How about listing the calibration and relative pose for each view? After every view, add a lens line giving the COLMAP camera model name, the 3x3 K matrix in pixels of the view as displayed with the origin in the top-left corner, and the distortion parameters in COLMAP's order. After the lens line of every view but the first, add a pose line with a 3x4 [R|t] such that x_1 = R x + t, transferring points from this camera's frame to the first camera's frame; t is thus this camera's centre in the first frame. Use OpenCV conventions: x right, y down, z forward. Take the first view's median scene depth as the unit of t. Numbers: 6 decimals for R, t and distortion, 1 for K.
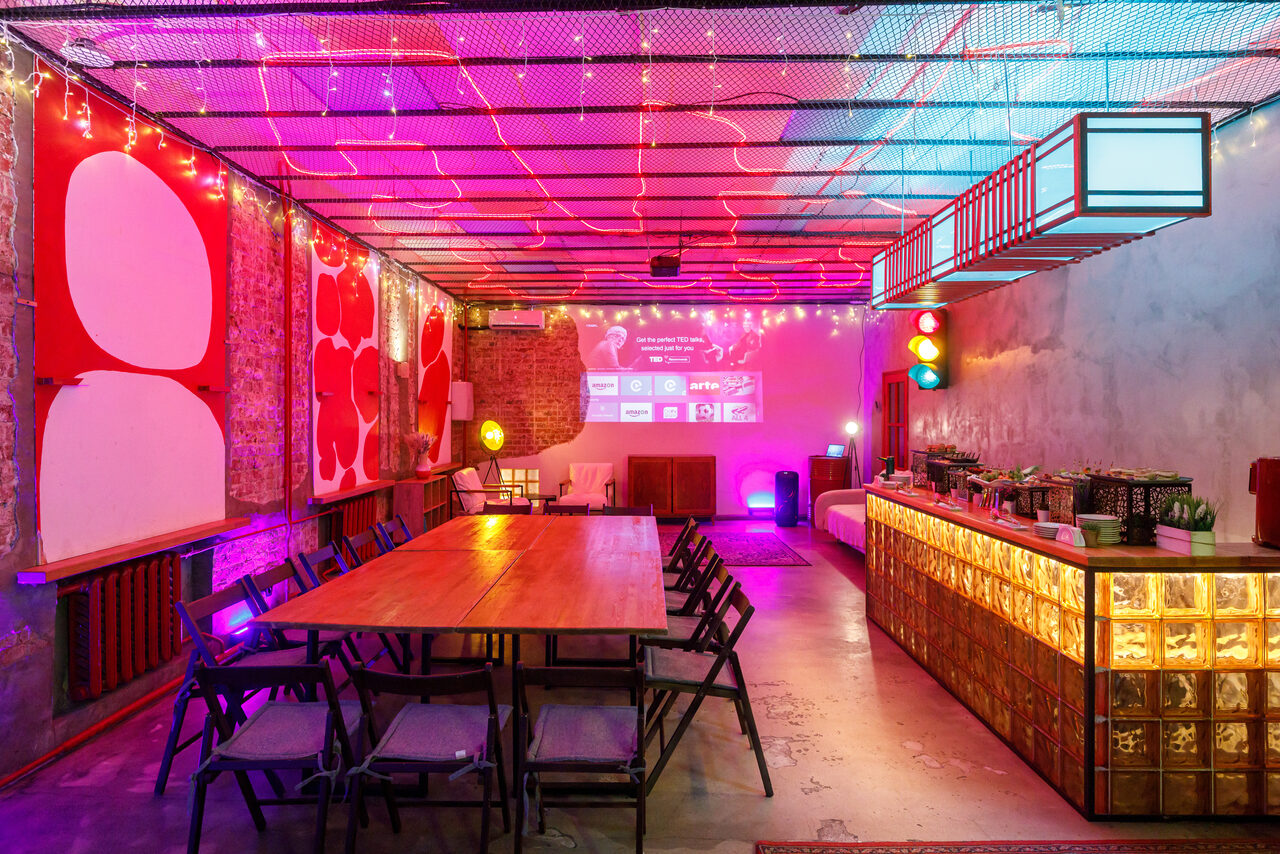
lens RADIAL K [[710.9, 0, 638.2], [0, 710.9, 417.9], [0, 0, 1]] dist [-0.001076, 0.000284]
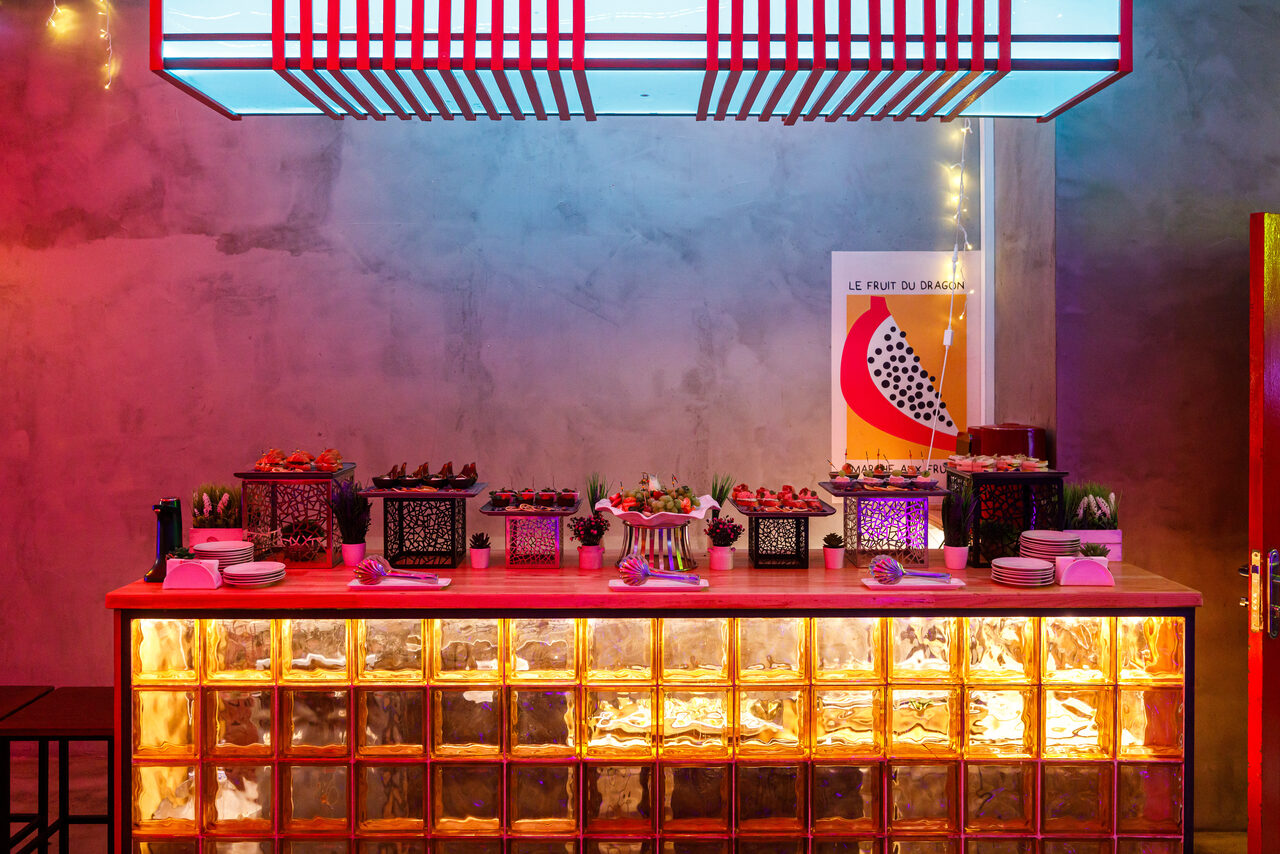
lens RADIAL K [[988.7, 0, 635.1], [0, 988.7, 370.4], [0, 0, 1]] dist [-0.001415, -0.000264]
pose [[-0.014133, -0.000950, 0.999900, -0.168784], [0.005212, 0.999986, 0.001024, -0.010207], [-0.999887, 0.005226, -0.014128, 0.909327]]
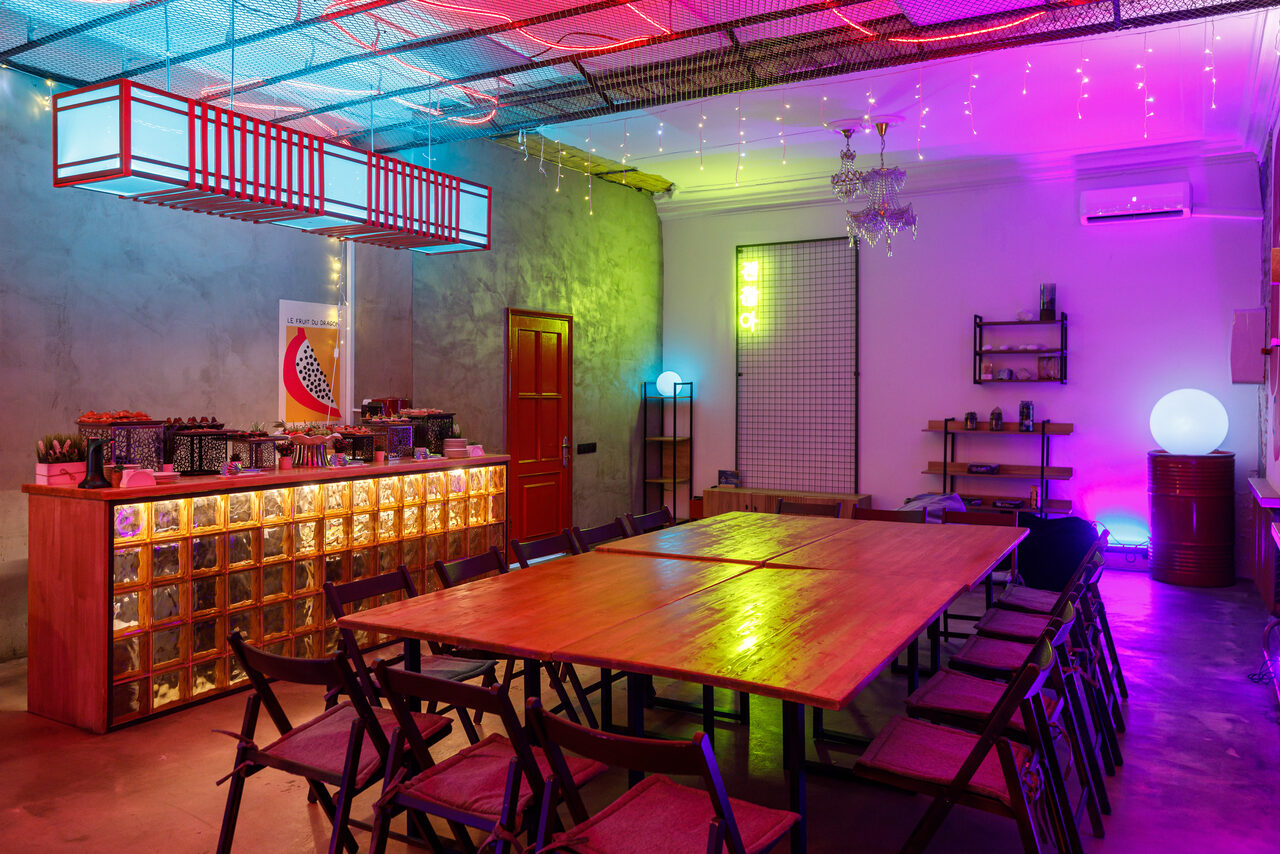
lens RADIAL K [[968.4, 0, 636.8], [0, 968.4, 393.2], [0, 0, 1]] dist [-0.002579, -0.000834]
pose [[-0.873266, -0.003584, 0.487230, -0.462915], [-0.001350, 0.999987, 0.004936, 0.018262], [-0.487242, 0.003653, -0.873260, 1.714896]]
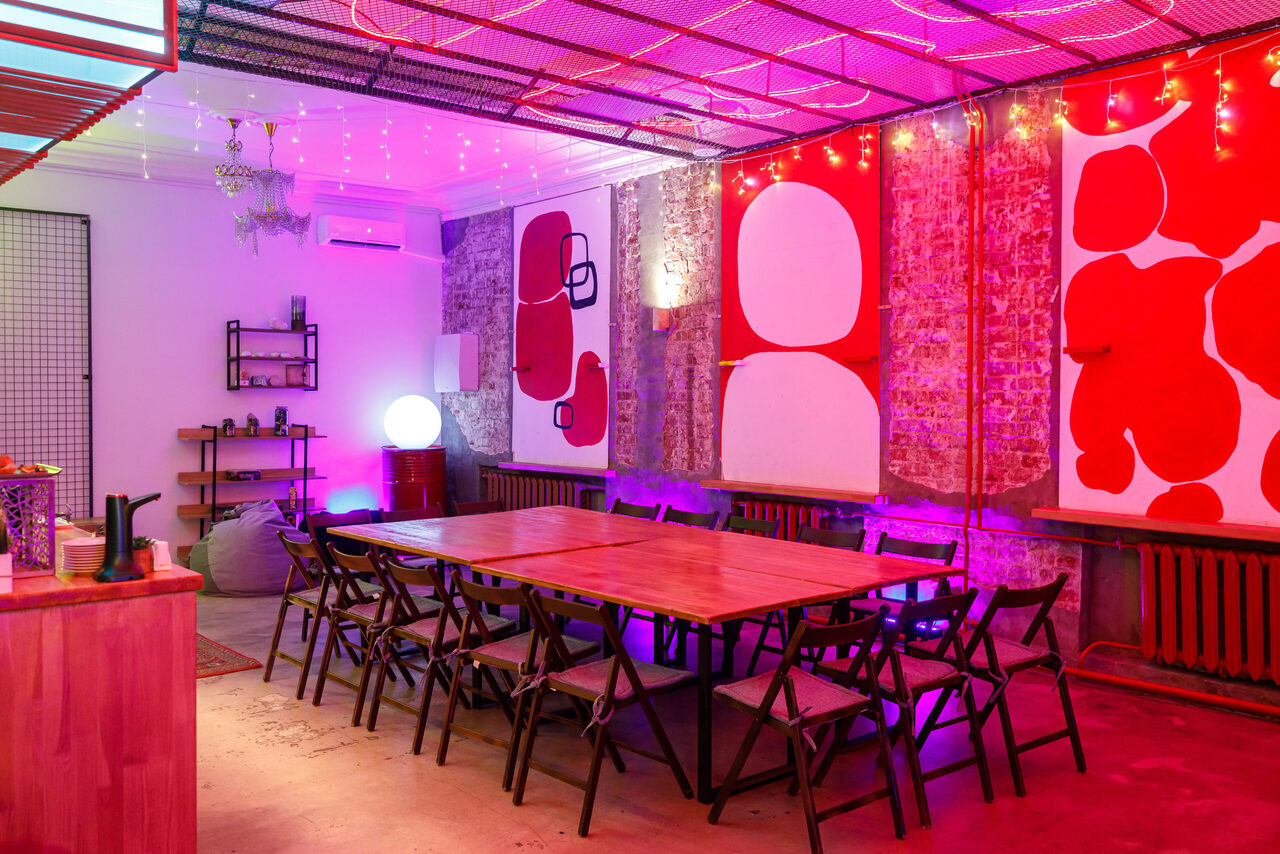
lens RADIAL K [[1073.8, 0, 640.0], [0, 1073.8, 427.0], [0, 0, 1]] dist [-0.000194, 0.001345]
pose [[-0.754377, 0.017781, -0.656201, 0.587444], [-0.006182, 0.999396, 0.034188, 0.005243], [0.656413, 0.029848, -0.753811, 1.809850]]
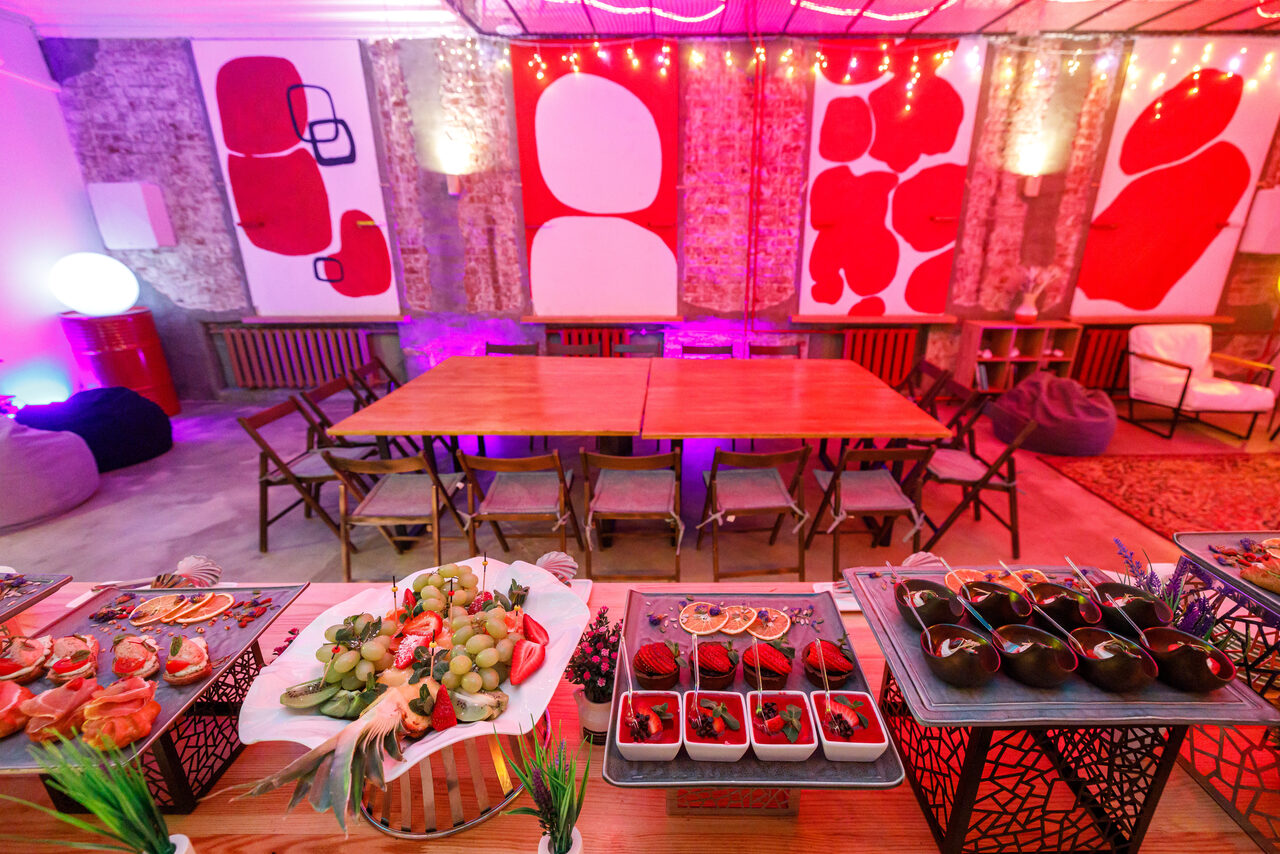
lens RADIAL K [[554.0, 0, 668.7], [0, 554.0, 429.8], [0, 0, 1]] dist [-0.000902, -0.000047]
pose [[0.006788, 0.335214, -0.942118, 0.584756], [-0.005193, 0.942138, 0.335184, -0.022286], [0.999963, 0.002617, 0.008136, 0.939973]]
